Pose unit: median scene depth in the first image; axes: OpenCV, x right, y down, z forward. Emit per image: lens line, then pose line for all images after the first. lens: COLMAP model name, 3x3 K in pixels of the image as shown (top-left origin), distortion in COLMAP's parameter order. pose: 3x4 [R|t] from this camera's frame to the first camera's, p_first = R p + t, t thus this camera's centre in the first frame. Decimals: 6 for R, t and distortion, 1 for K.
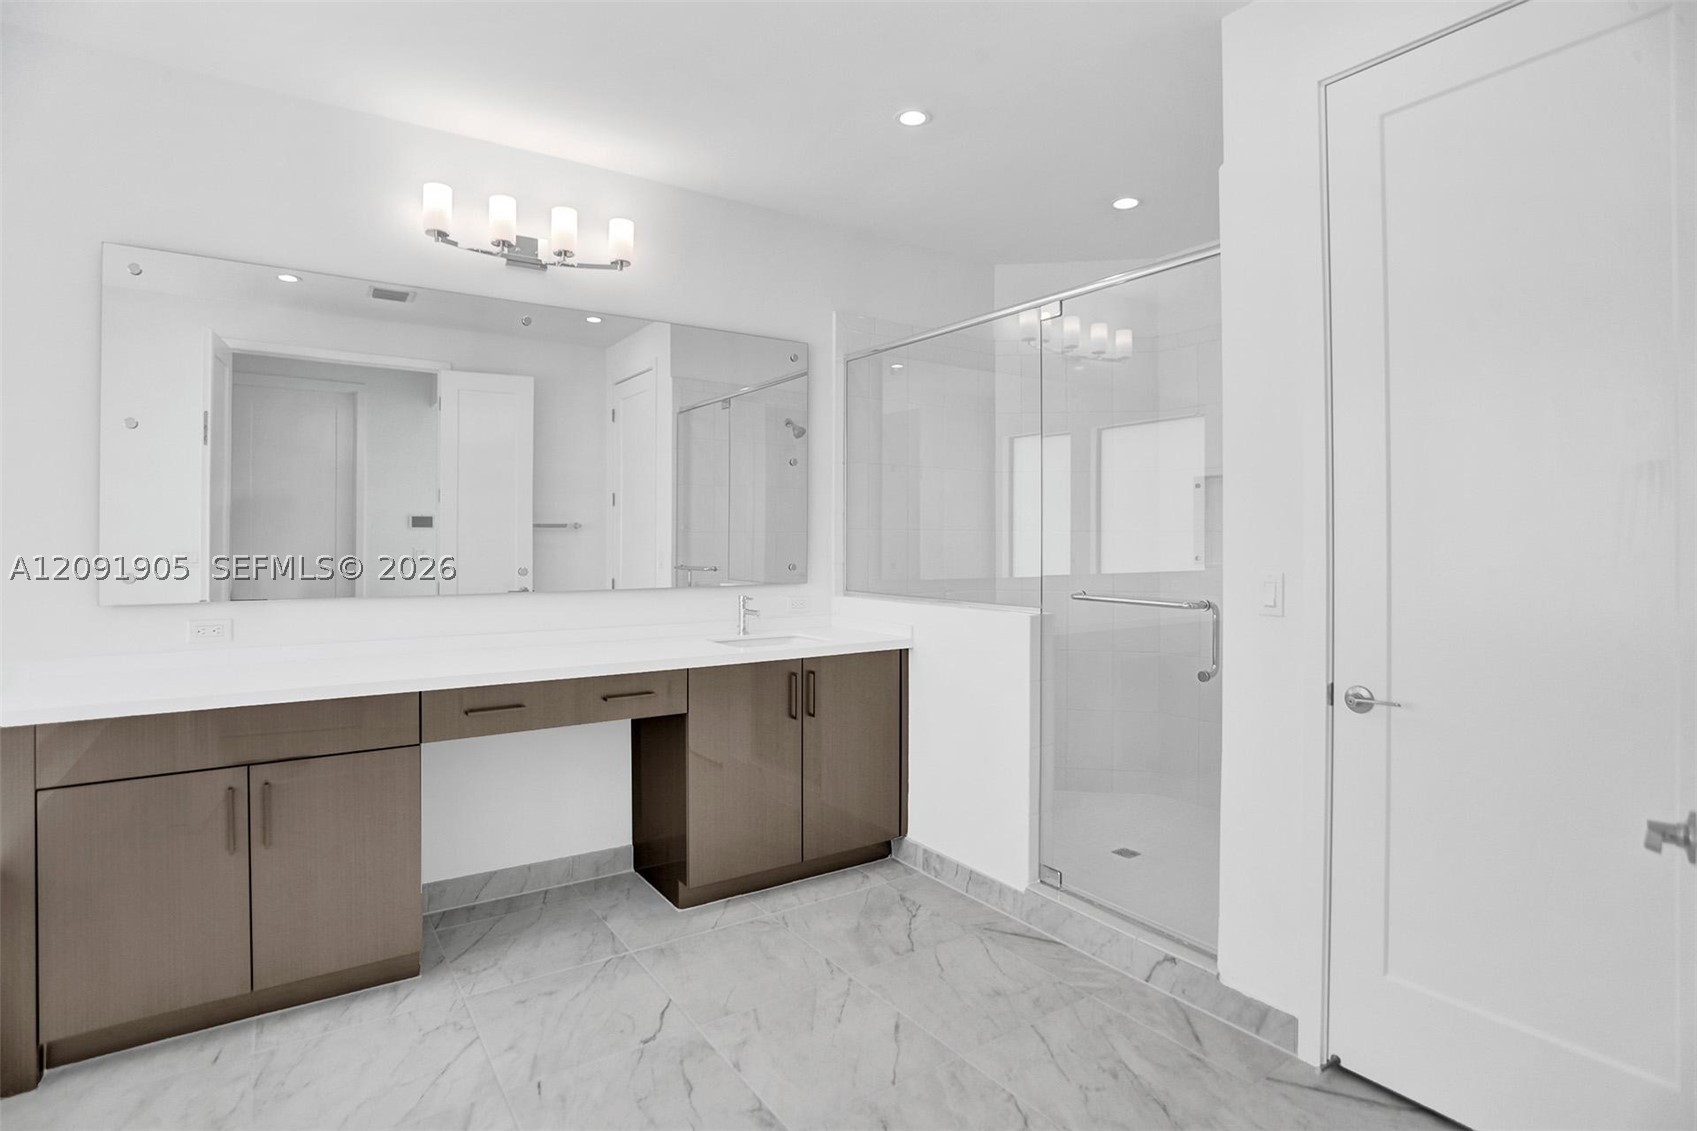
lens RADIAL K [[847.8, 0, 821.0], [0, 847.8, 532.3], [0, 0, 1]] dist [-0.031737, 0.006216]
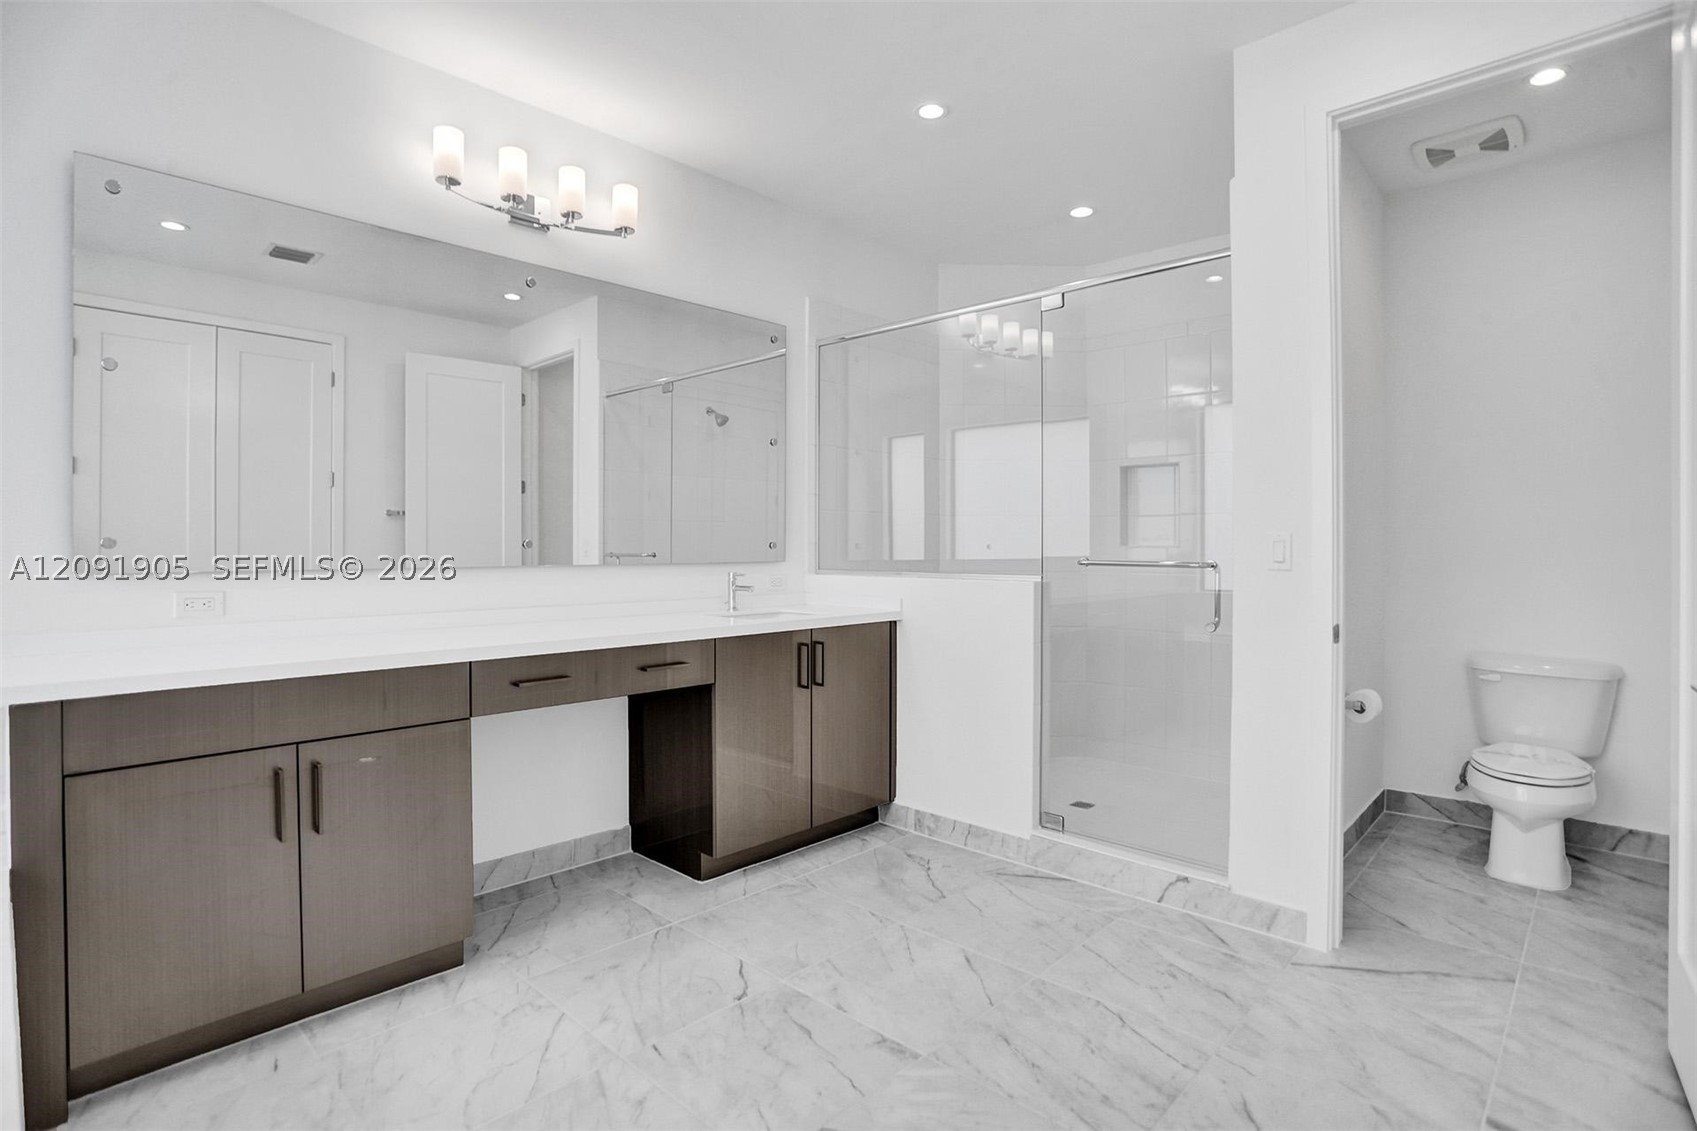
lens RADIAL K [[847.8, 0, 806.4], [0, 847.8, 544.7], [0, 0, 1]] dist [-0.031737, 0.006216]
pose [[0.978883, 0.000842, 0.204420, -0.256963], [-0.001681, 0.999991, 0.003929, 0.046164], [-0.204415, -0.004189, 0.978875, -0.000783]]
